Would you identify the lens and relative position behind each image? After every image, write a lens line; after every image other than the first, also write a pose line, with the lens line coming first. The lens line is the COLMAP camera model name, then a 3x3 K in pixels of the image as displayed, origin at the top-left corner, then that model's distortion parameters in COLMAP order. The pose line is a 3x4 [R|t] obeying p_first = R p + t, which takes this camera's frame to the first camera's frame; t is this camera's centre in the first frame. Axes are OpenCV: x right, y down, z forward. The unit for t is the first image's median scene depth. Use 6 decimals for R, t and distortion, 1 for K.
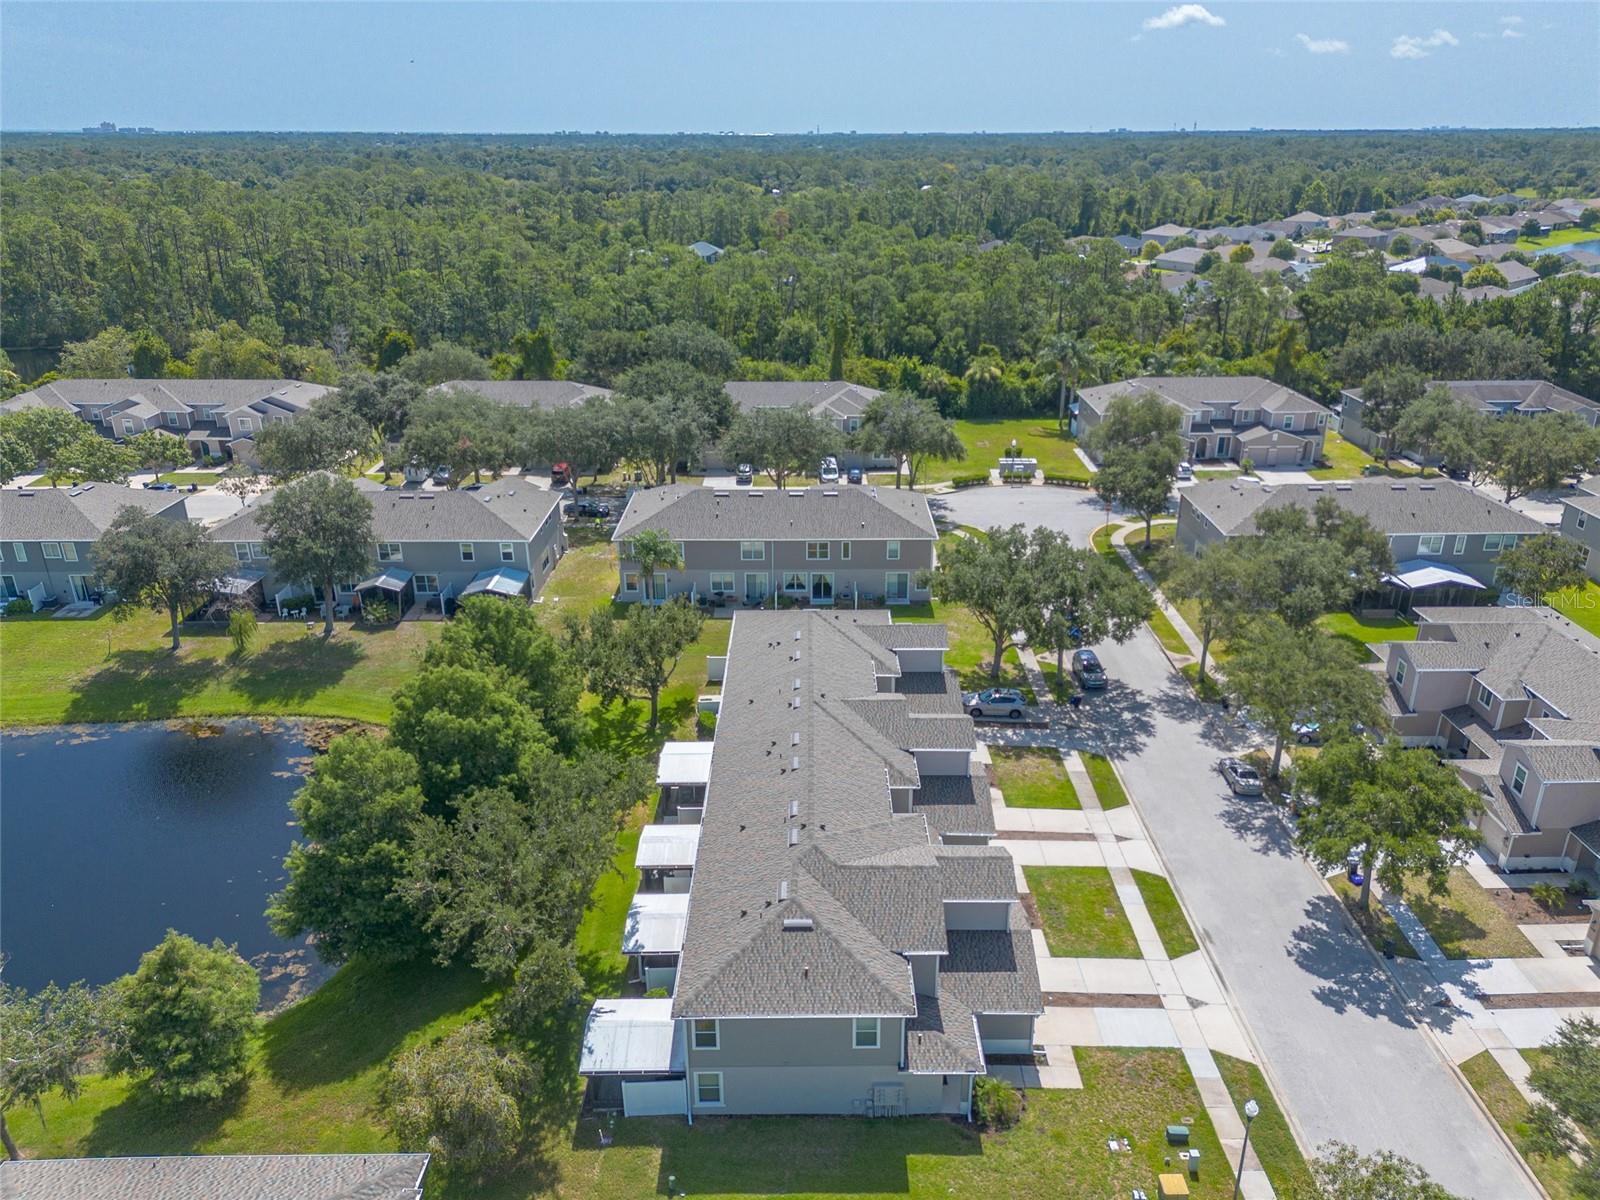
lens RADIAL K [[1128.1, 0, 812.9], [0, 1128.1, 601.7], [0, 0, 1]] dist [0.076349, -0.075496]
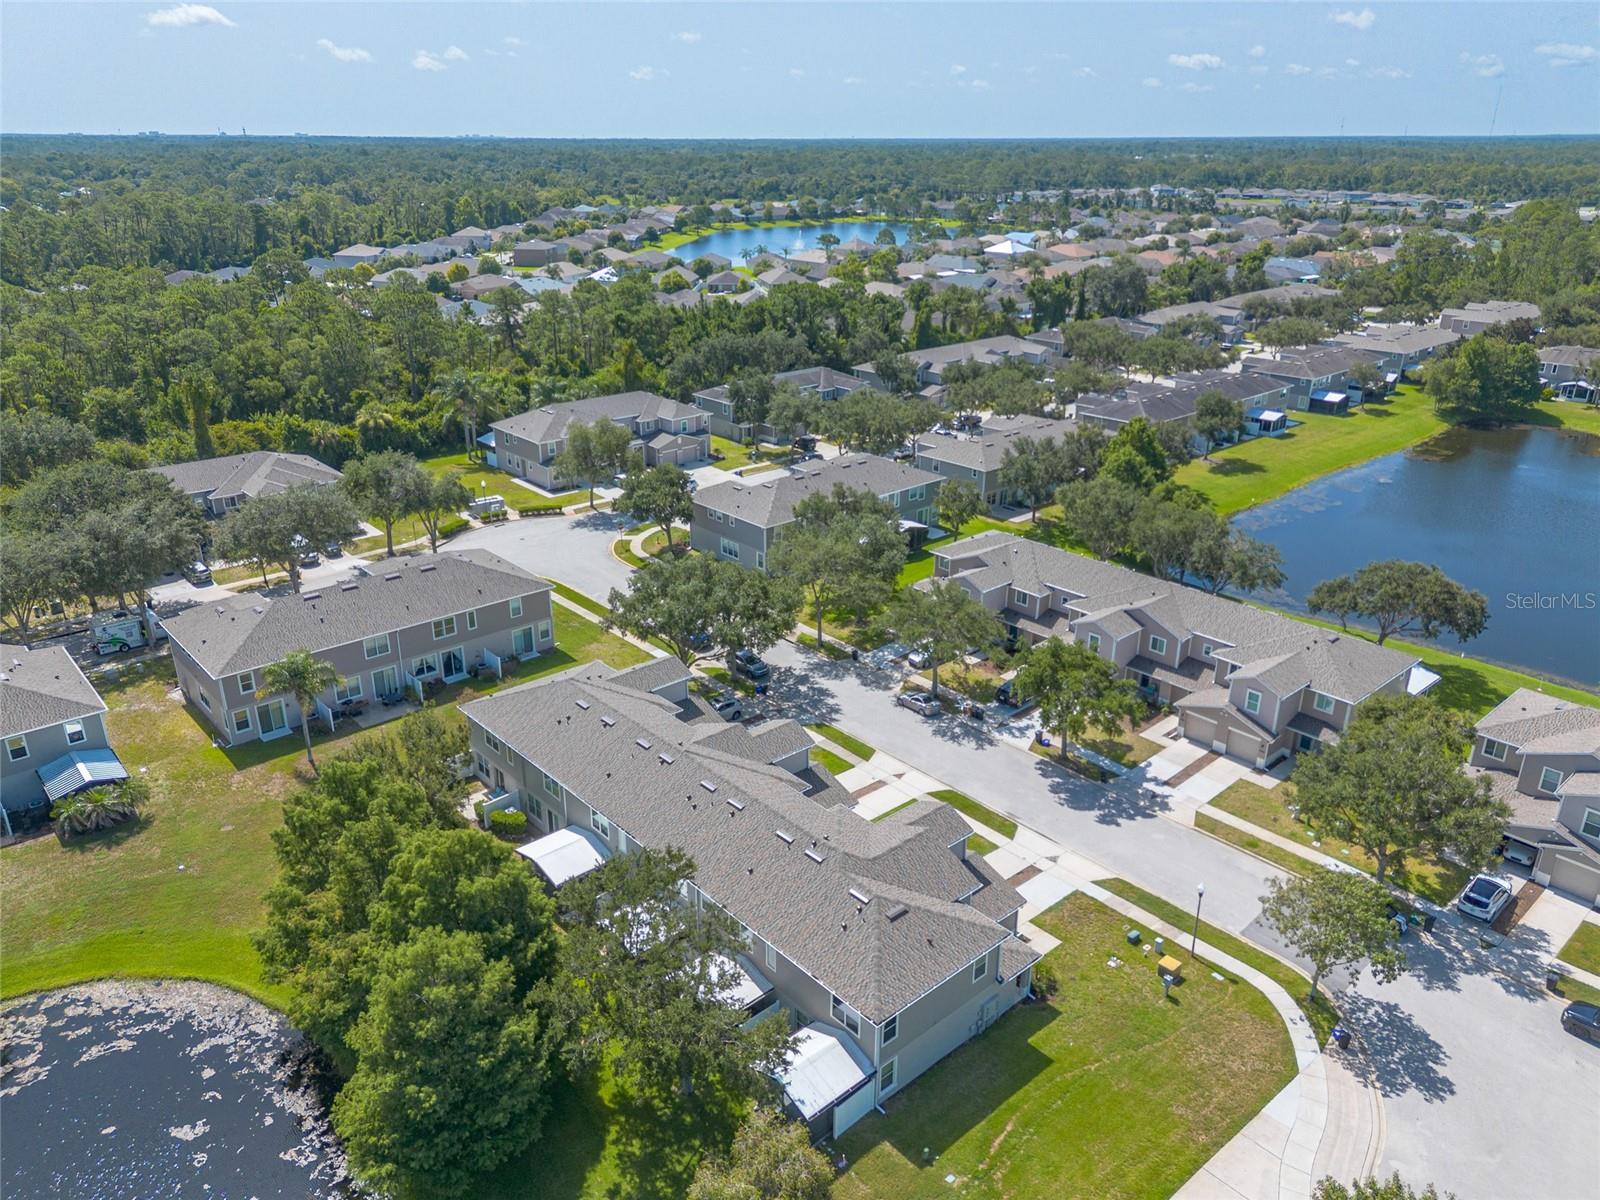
lens RADIAL K [[1128.1, 0, 785.1], [0, 1128.1, 590.0], [0, 0, 1]] dist [0.076349, -0.075496]
pose [[0.755477, -0.239182, 0.609956, -0.469434], [0.247038, 0.966258, 0.072923, -0.098125], [-0.606817, 0.095591, 0.789073, 0.064821]]
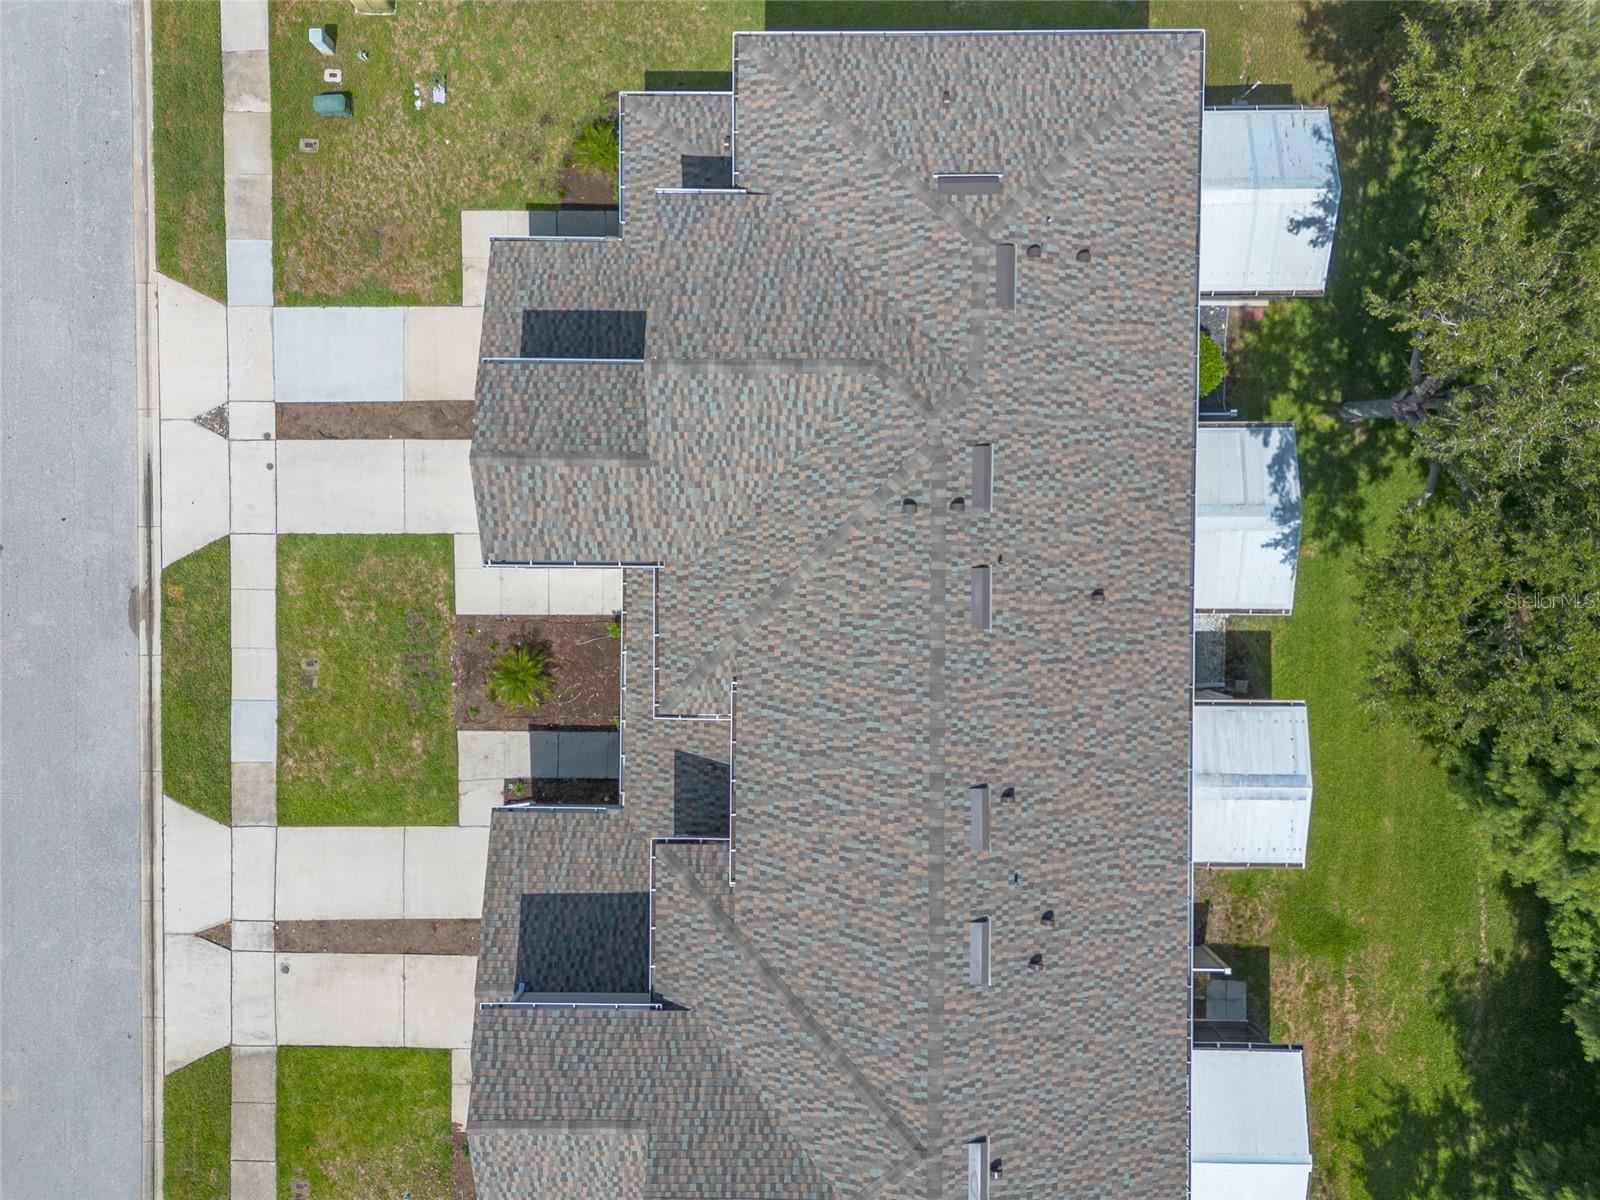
lens RADIAL K [[1128.1, 0, 801.7], [0, 1128.1, 597.3], [0, 0, 1]] dist [0.076349, -0.075496]
pose [[-0.999862, -0.005692, 0.015592, 0.028980], [0.016571, -0.396733, 0.917784, -0.134992], [0.000962, 0.917916, 0.396773, 0.611244]]
